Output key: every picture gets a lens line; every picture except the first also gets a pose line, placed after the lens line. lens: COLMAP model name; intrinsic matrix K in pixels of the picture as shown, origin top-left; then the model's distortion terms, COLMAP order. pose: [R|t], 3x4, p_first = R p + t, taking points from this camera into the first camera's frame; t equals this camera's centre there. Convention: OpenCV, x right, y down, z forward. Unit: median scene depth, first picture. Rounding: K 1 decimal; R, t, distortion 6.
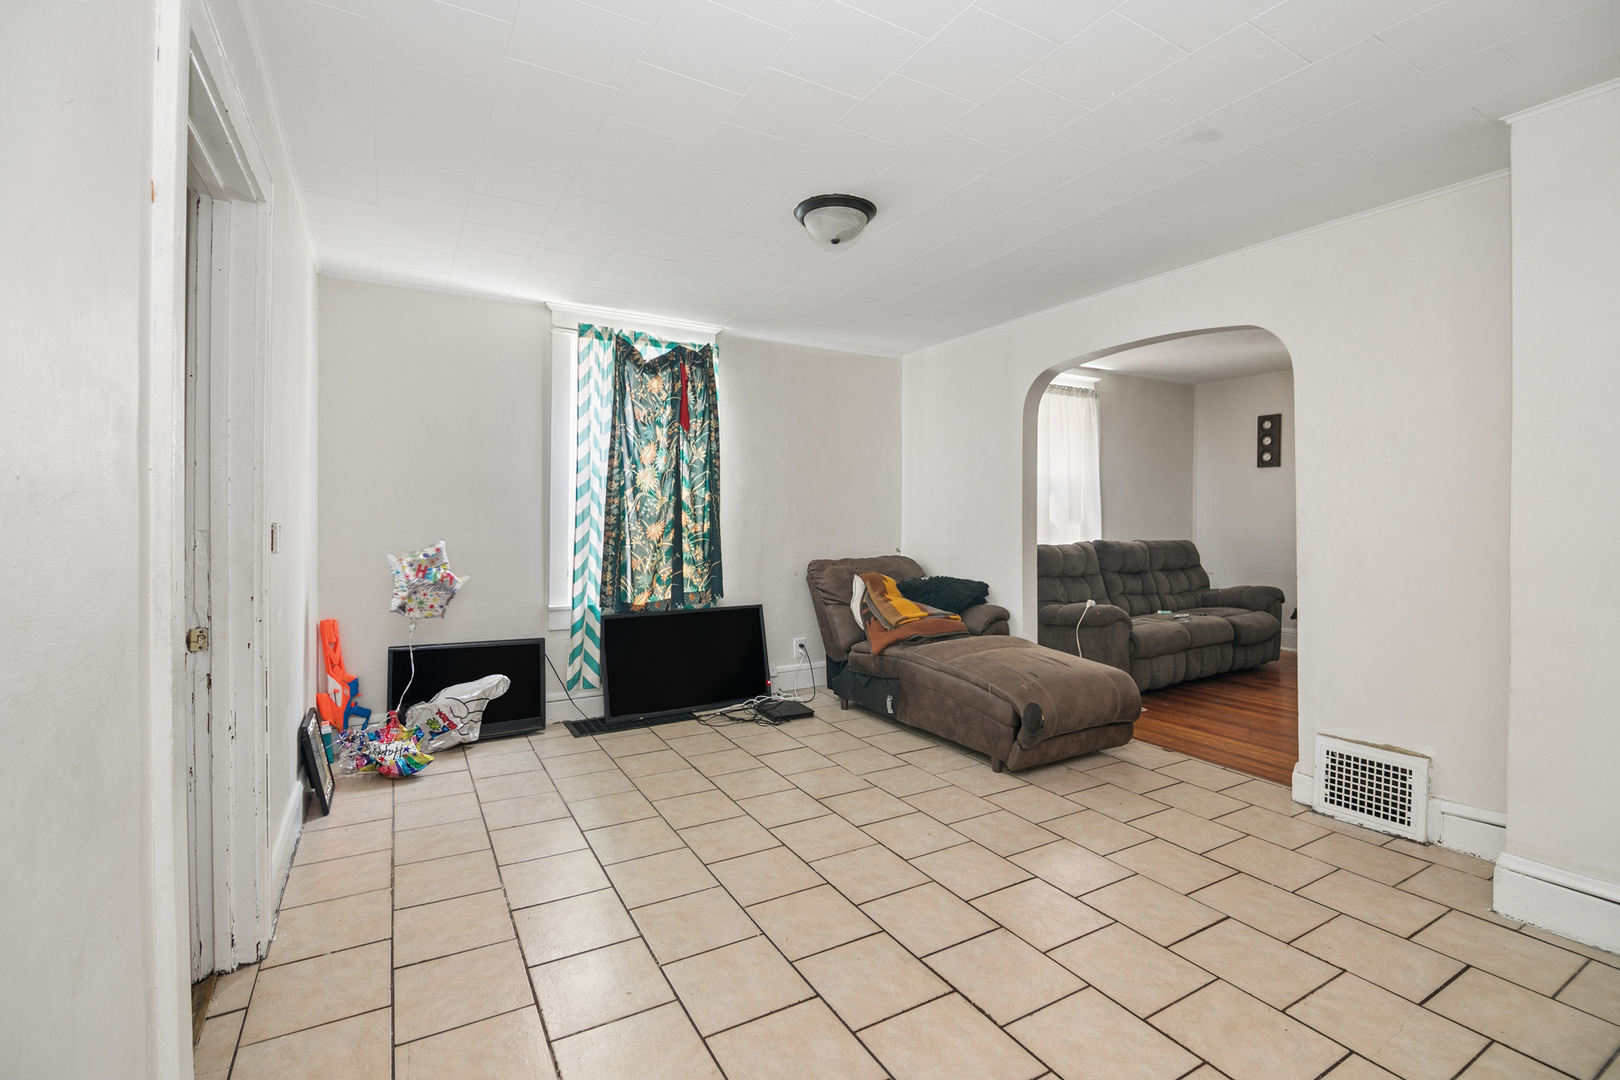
lens RADIAL K [[736.8, 0, 812.9], [0, 736.8, 511.3], [0, 0, 1]] dist [-0.004895, -0.001055]
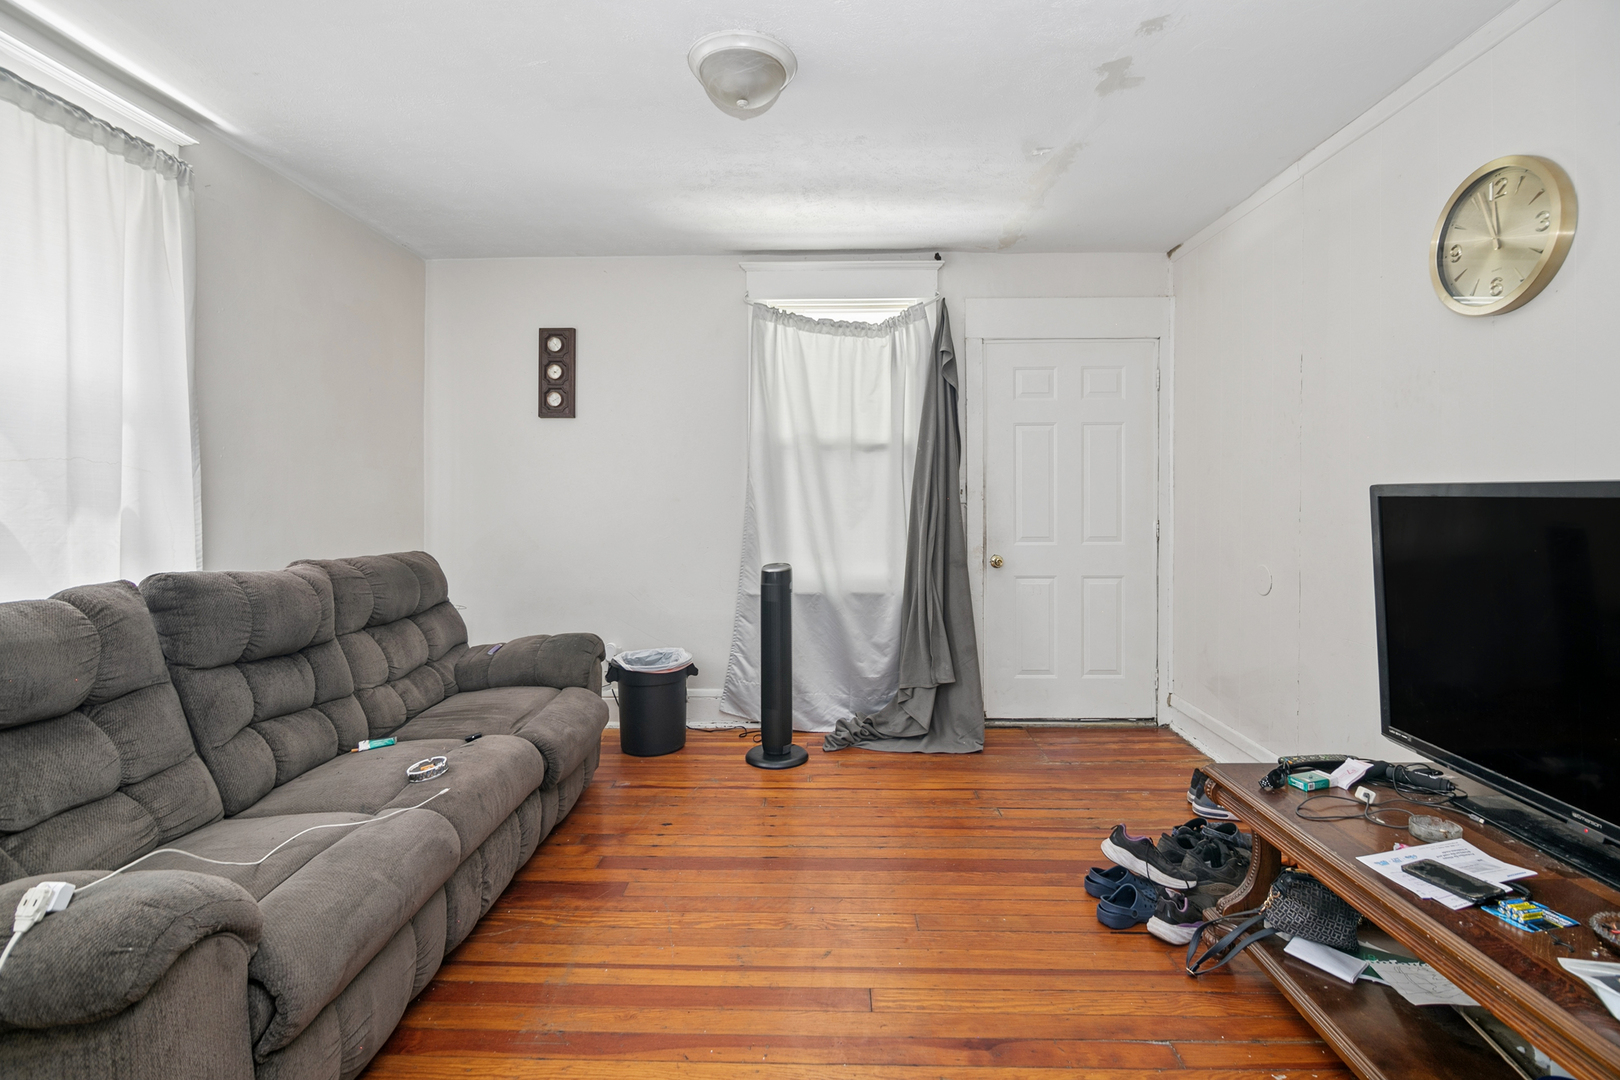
lens RADIAL K [[736.8, 0, 812.9], [0, 736.8, 511.3], [0, 0, 1]] dist [-0.004895, -0.001055]
pose [[0.538613, -0.009059, 0.842505, 0.268656], [-0.005355, 0.999885, 0.014174, 0.005732], [-0.842537, -0.012146, 0.538502, 0.583421]]
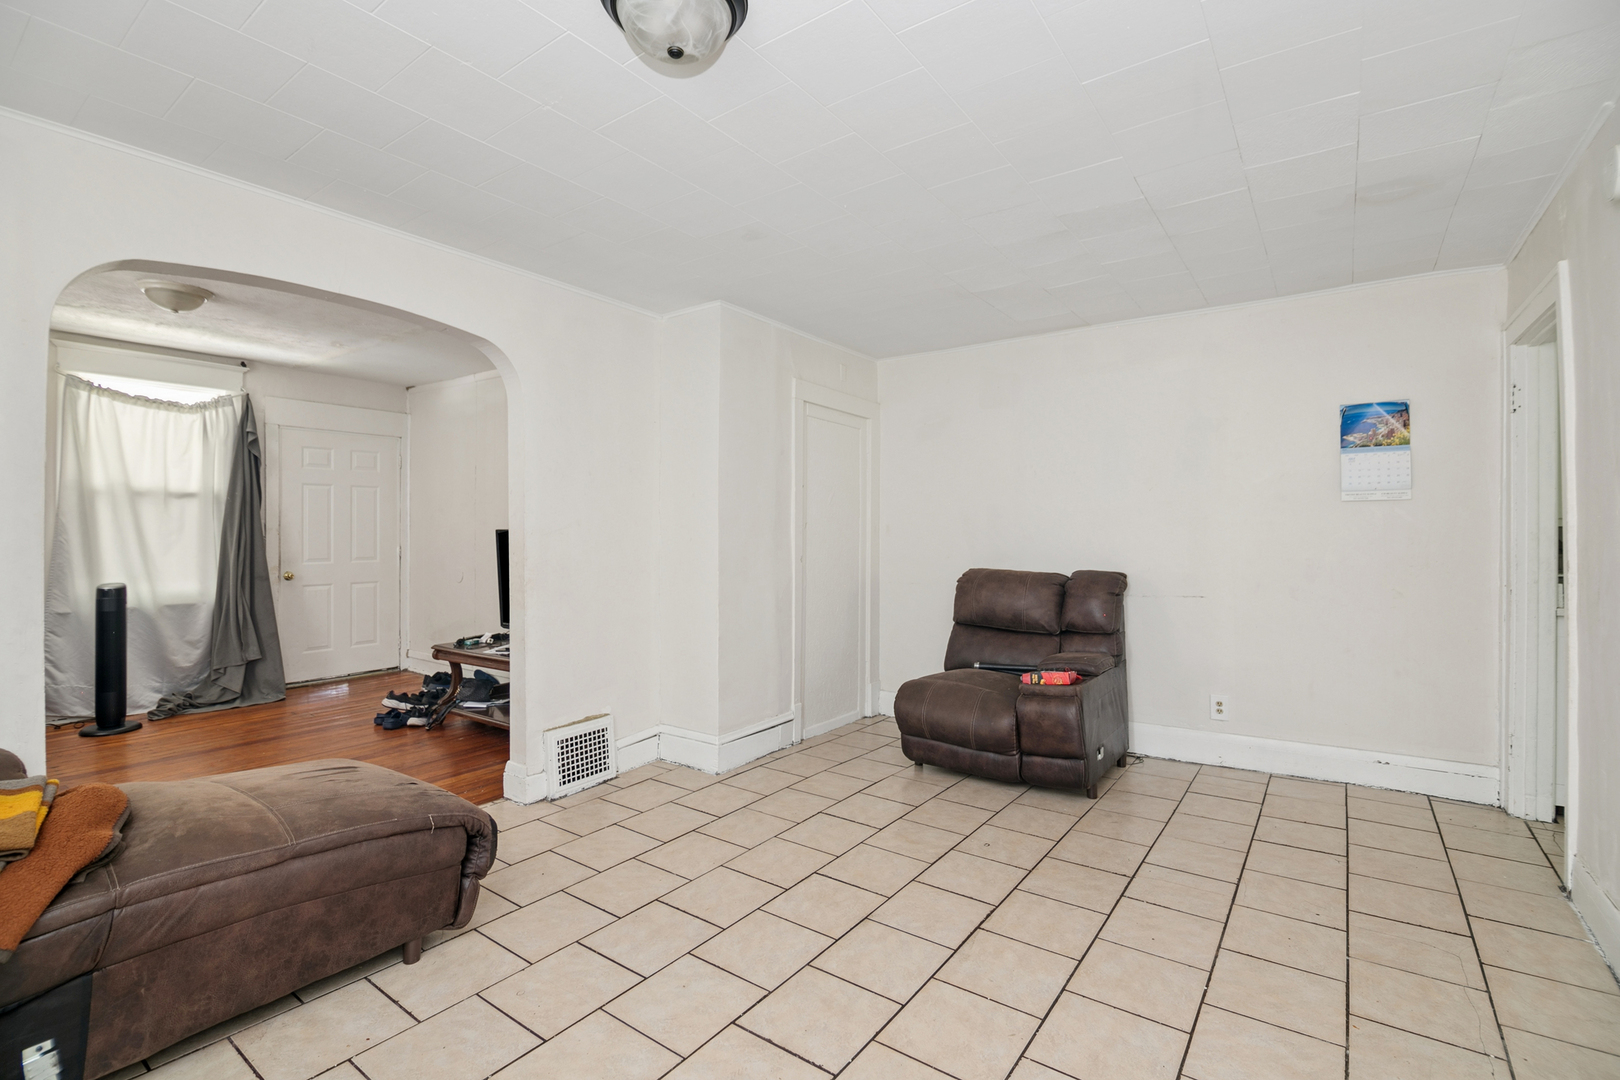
lens RADIAL K [[729.4, 0, 818.7], [0, 729.4, 525.2], [0, 0, 1]] dist [-0.000506, -0.012354]
pose [[-0.409540, 0.009136, 0.912246, -0.255553], [-0.004465, 0.999918, -0.012018, 0.000350], [-0.912281, -0.008995, -0.409466, 0.553728]]
